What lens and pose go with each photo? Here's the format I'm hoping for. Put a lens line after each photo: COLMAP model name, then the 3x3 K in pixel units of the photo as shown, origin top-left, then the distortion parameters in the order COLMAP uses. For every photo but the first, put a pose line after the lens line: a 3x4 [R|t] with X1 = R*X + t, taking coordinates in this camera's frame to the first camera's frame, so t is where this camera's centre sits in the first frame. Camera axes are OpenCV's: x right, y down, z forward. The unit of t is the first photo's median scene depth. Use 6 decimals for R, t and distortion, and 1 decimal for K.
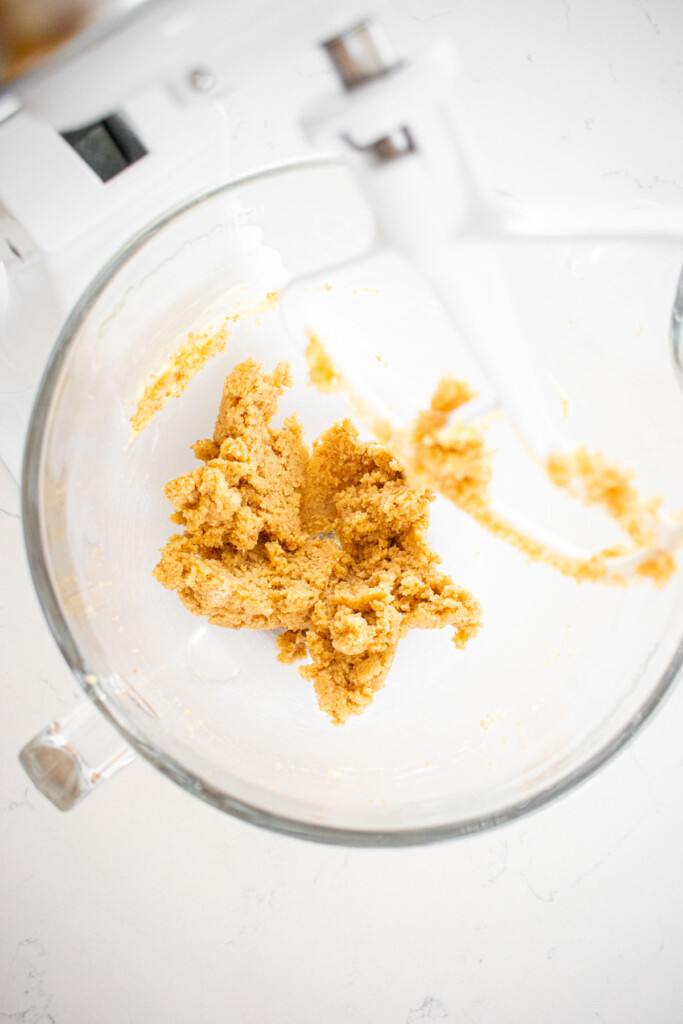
lens RADIAL K [[946.3, 0, 334.9], [0, 946.3, 518.5], [0, 0, 1]] dist [-0.090695, 0.000000]
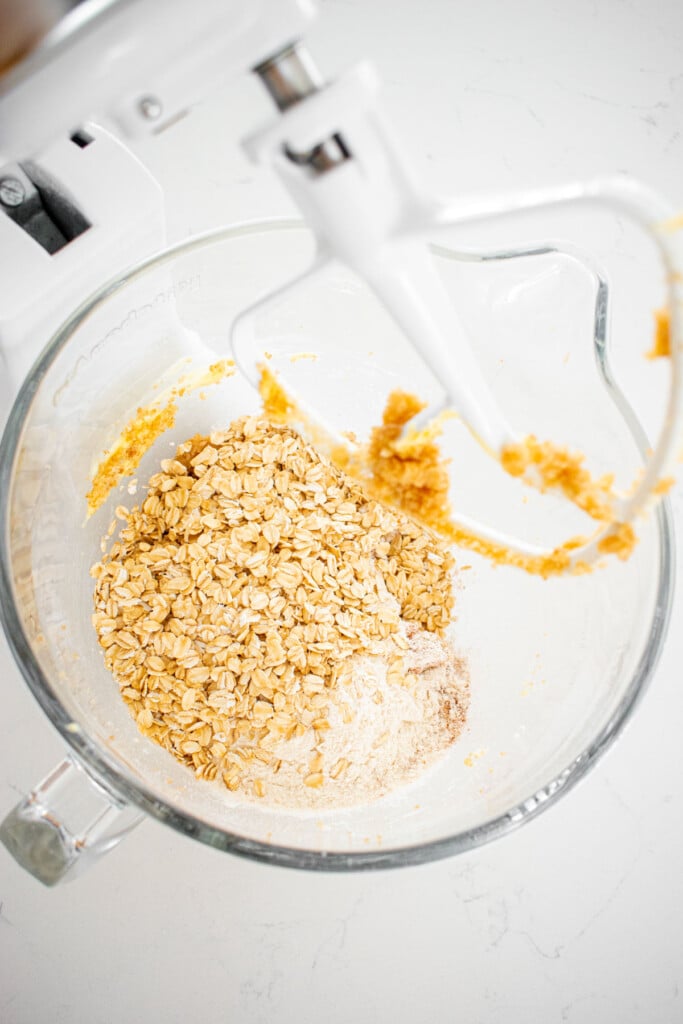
lens RADIAL K [[946.3, 0, 339.6], [0, 946.3, 515.7], [0, 0, 1]] dist [-0.090695, 0.000000]
pose [[0.992229, -0.098375, 0.076186, -0.032710], [0.108850, 0.982910, -0.148457, 0.118705], [-0.060280, 0.155596, 0.985980, -0.012730]]
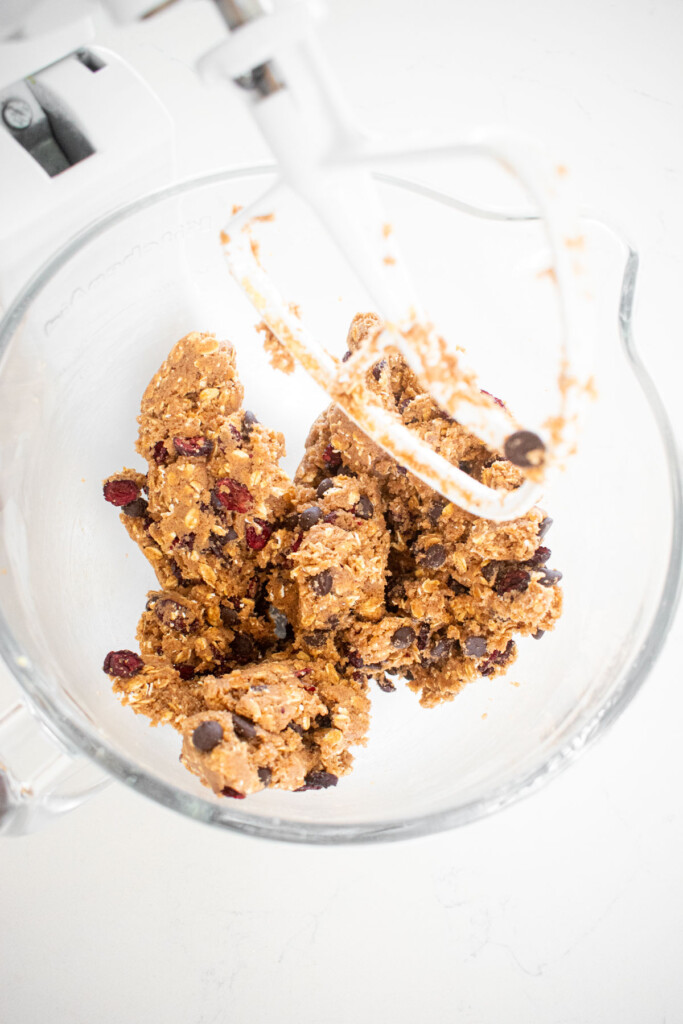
lens RADIAL K [[946.3, 0, 338.6], [0, 946.3, 516.3], [0, 0, 1]] dist [-0.090695, 0.000000]
pose [[0.999007, -0.023241, 0.038012, 0.017506], [0.029423, 0.984806, -0.171146, 0.180920], [-0.033456, 0.172094, 0.984512, 0.057779]]
